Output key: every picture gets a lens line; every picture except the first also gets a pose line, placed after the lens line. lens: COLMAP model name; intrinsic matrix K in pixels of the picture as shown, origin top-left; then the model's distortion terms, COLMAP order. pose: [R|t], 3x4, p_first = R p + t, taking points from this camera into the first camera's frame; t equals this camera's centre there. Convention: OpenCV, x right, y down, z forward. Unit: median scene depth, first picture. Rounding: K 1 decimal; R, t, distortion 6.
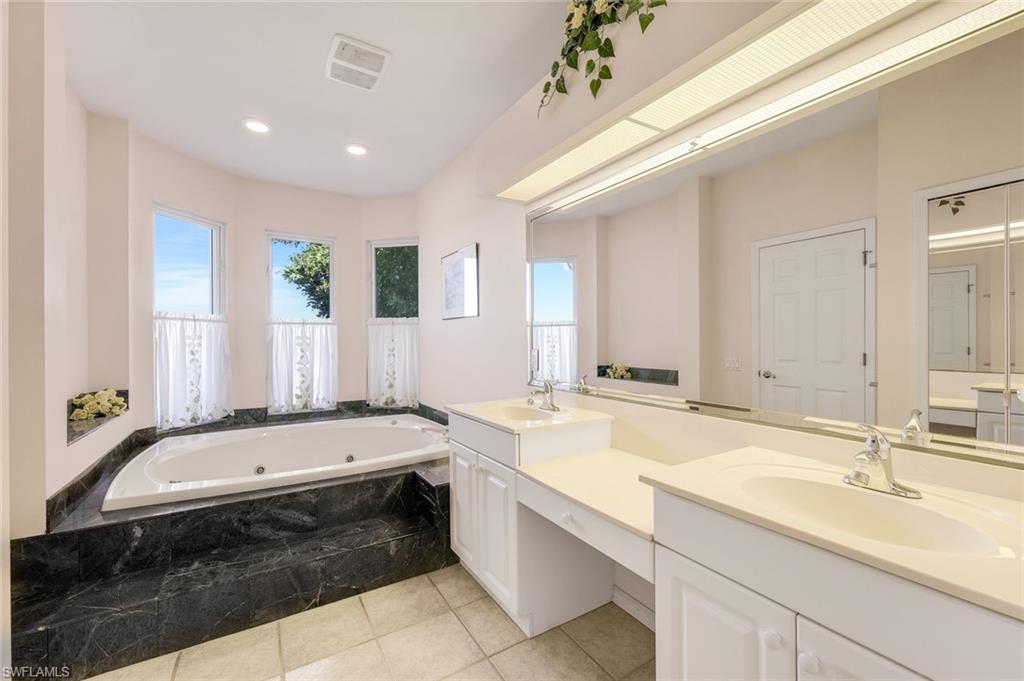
lens RADIAL K [[414.7, 0, 513.0], [0, 414.7, 339.2], [0, 0, 1]] dist [-0.001519, -0.000012]
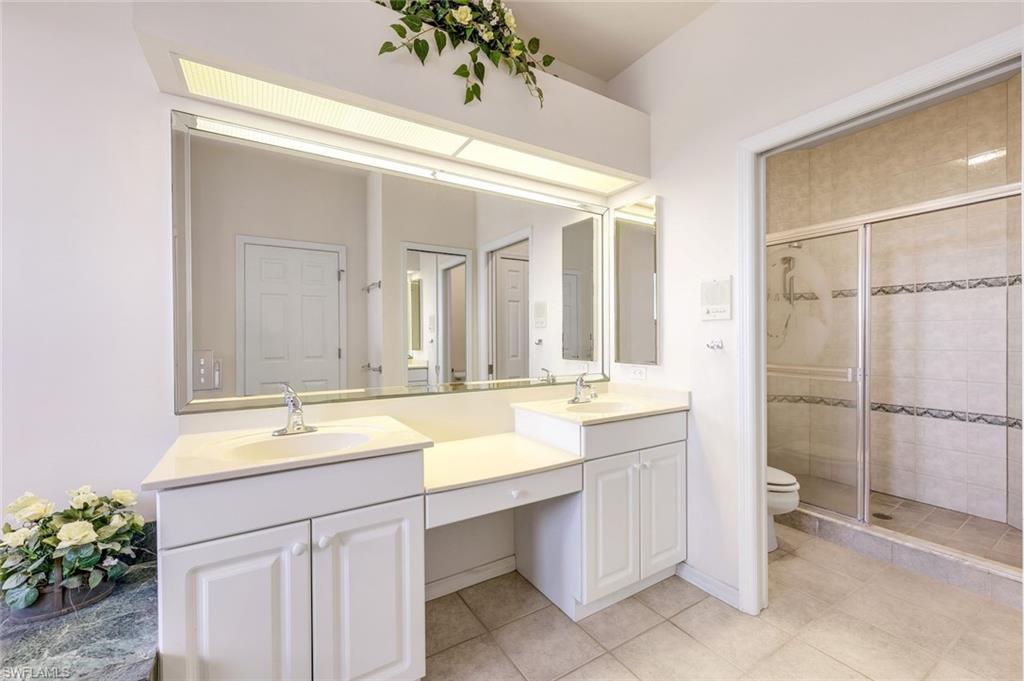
lens RADIAL K [[414.7, 0, 515.2], [0, 414.7, 341.4], [0, 0, 1]] dist [-0.001519, -0.000012]
pose [[0.001532, -0.004932, 0.999987, -0.852535], [0.006605, 0.999966, 0.004922, 0.016882], [-0.999977, 0.006598, 0.001565, 0.870442]]
